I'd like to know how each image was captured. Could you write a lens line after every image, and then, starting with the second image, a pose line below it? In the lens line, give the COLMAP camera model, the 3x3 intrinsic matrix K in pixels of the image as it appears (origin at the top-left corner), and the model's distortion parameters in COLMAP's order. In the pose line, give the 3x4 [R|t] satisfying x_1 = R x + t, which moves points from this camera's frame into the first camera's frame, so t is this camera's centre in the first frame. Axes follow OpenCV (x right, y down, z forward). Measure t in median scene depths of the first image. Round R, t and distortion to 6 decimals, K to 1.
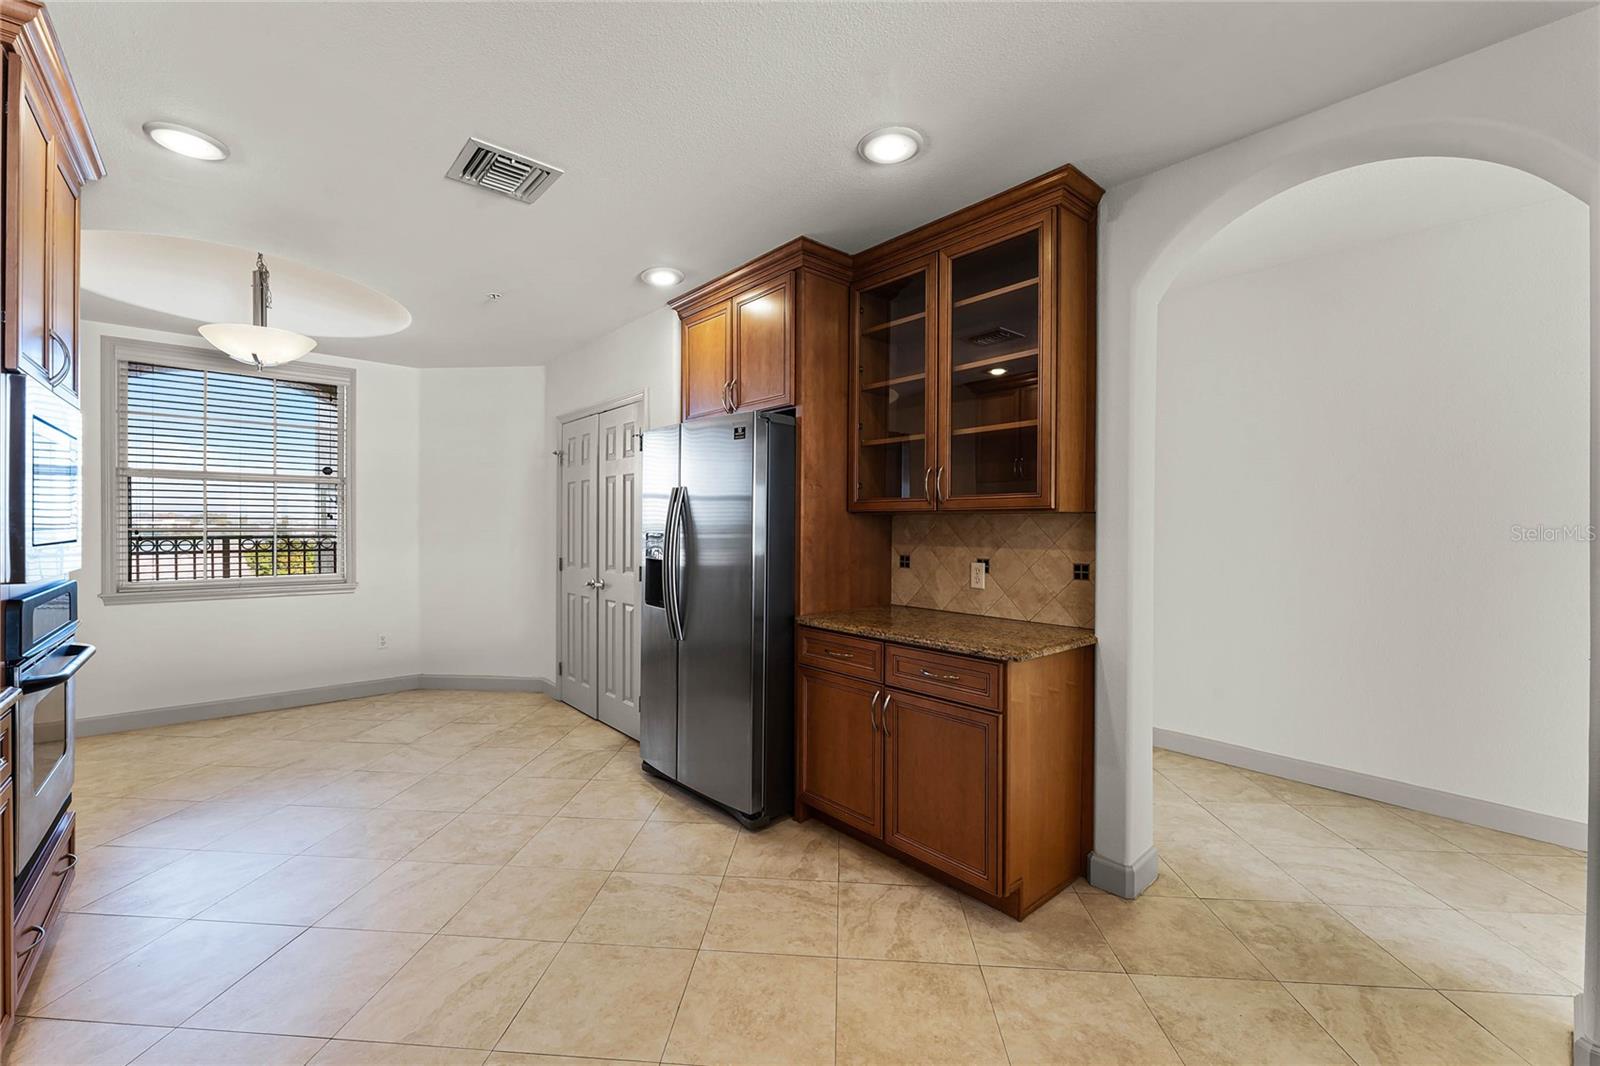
lens RADIAL K [[657.7, 0, 785.1], [0, 657.7, 529.7], [0, 0, 1]] dist [-0.003356, -0.000658]
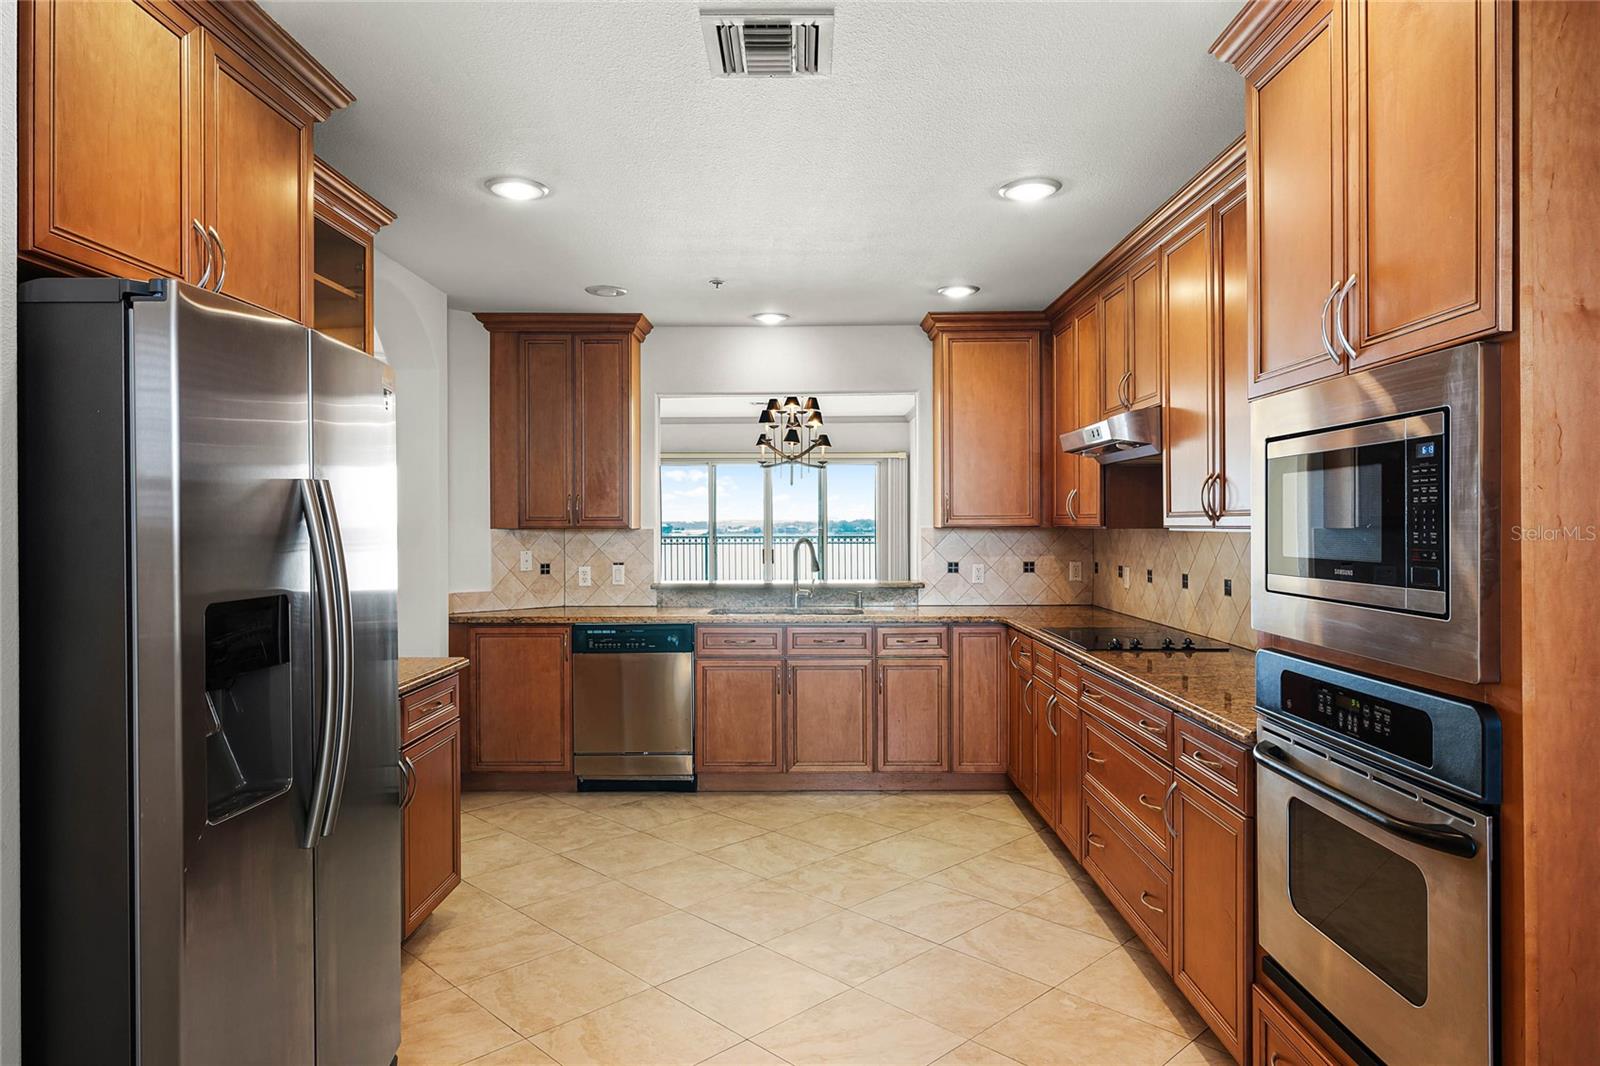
lens RADIAL K [[993.3, 0, 819.6], [0, 993.3, 526.0], [0, 0, 1]] dist [0.029486, -0.000837]
pose [[-0.774002, -0.004243, 0.633169, -0.852160], [0.004251, 0.999920, 0.011896, -0.043810], [-0.633169, 0.011899, -0.773922, 1.340770]]
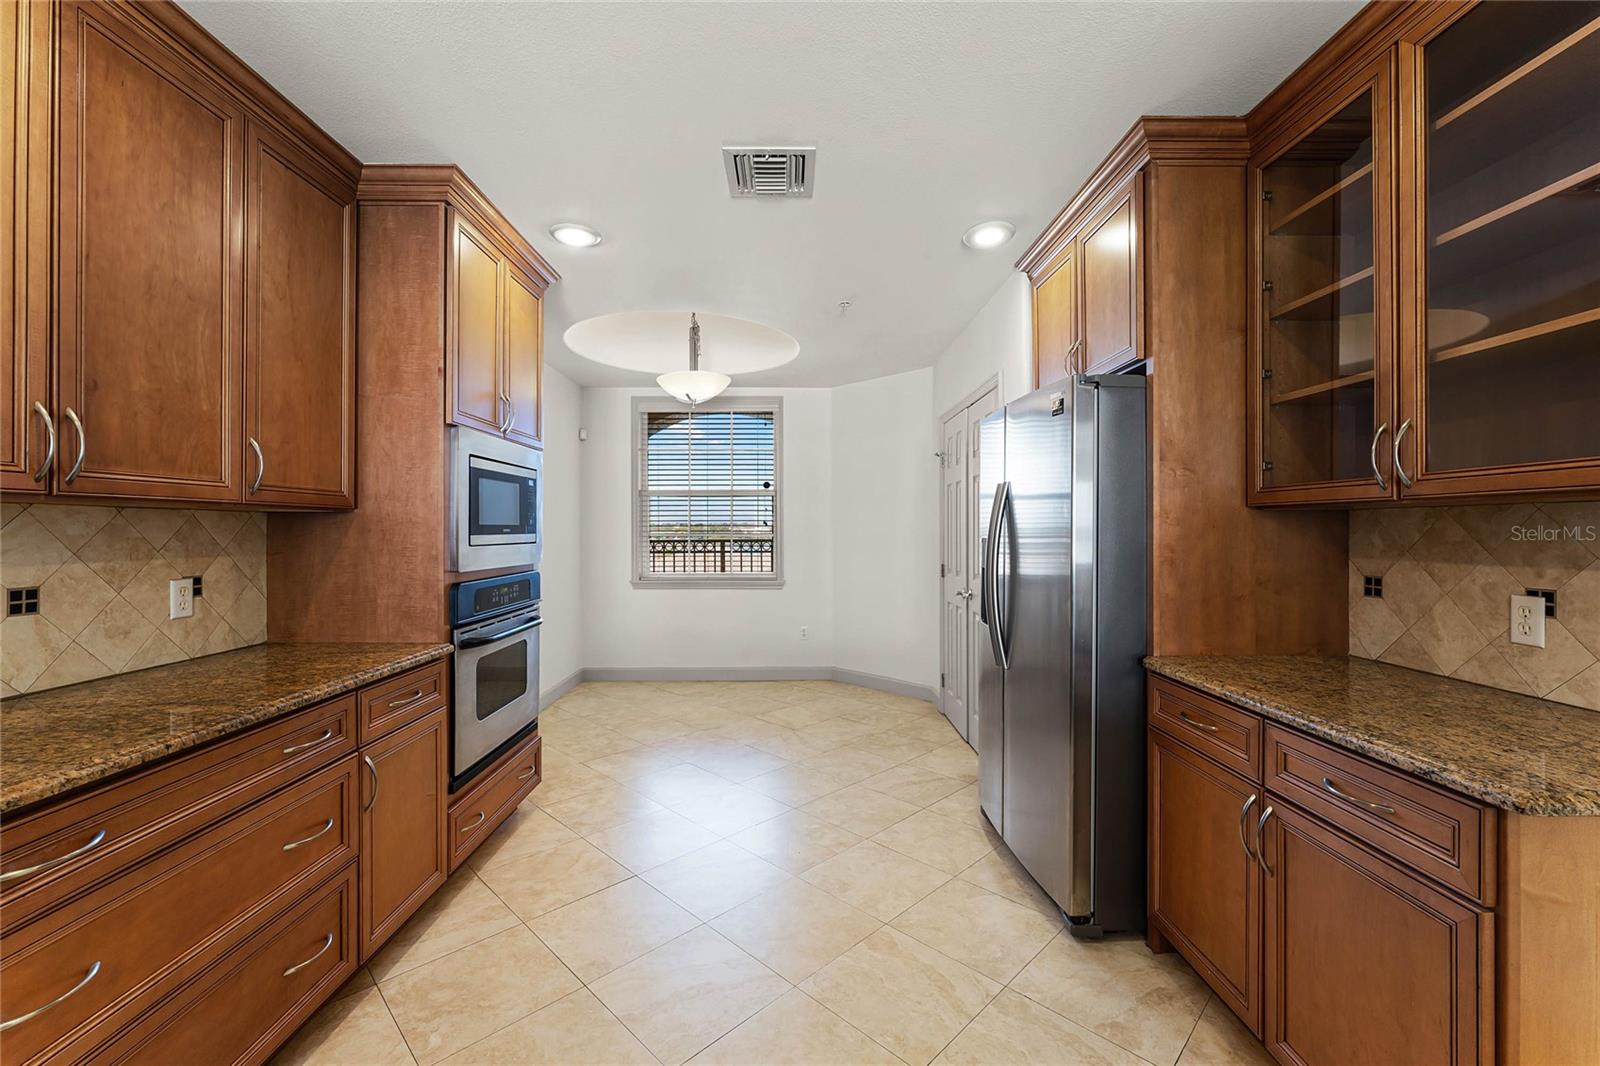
lens RADIAL K [[657.7, 0, 790.0], [0, 657.7, 529.7], [0, 0, 1]] dist [-0.003356, -0.000658]
pose [[0.760650, -0.005122, -0.649142, 0.175069], [-0.000094, 0.999968, -0.007999, 0.000864], [0.649162, 0.006145, 0.760625, 0.204526]]
